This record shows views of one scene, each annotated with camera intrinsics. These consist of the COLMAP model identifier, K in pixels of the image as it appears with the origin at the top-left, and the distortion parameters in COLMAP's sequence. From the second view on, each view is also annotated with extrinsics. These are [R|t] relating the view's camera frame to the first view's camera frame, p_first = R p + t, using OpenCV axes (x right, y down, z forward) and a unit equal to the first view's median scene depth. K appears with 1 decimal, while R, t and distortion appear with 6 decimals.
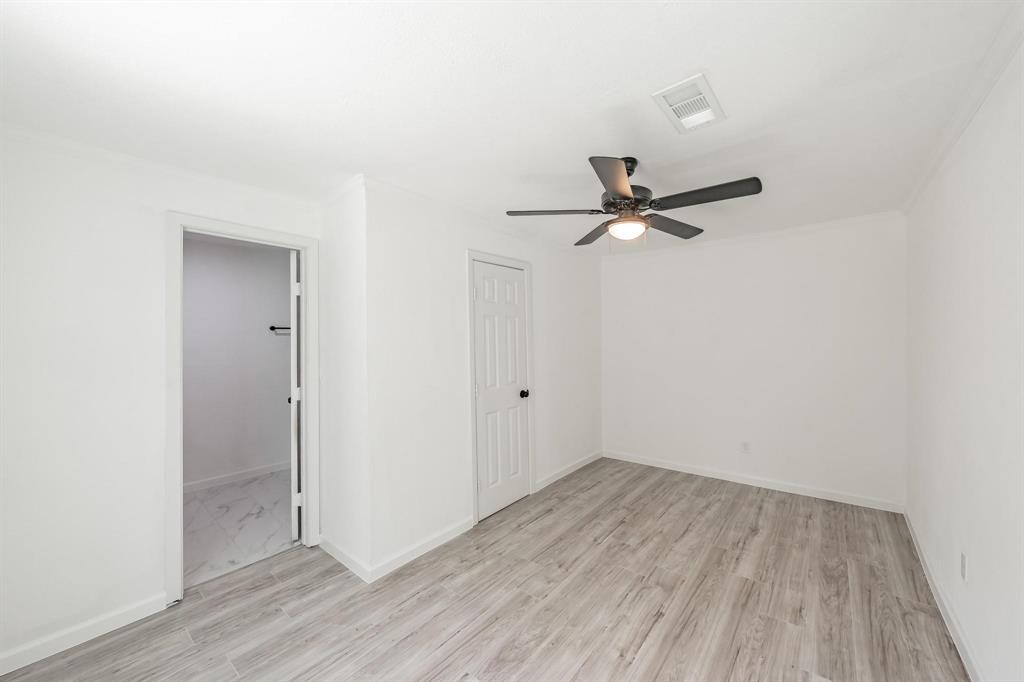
lens RADIAL K [[437.2, 0, 512.0], [0, 437.2, 341.0], [0, 0, 1]] dist [0.001181, 0.000060]
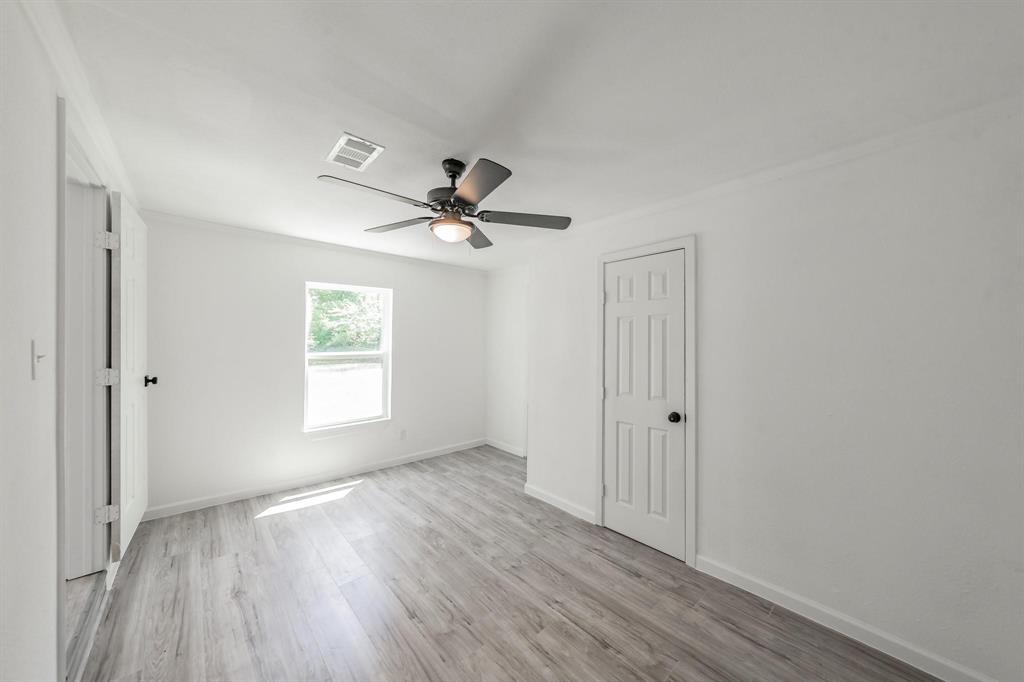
lens RADIAL K [[373.2, 0, 526.9], [0, 373.2, 333.4], [0, 0, 1]] dist [-0.000879, -0.000106]
pose [[-0.210787, -0.013752, -0.977435, 0.915584], [-0.014364, 0.999837, -0.010969, -0.012340], [0.977427, 0.011728, -0.210950, 1.161177]]
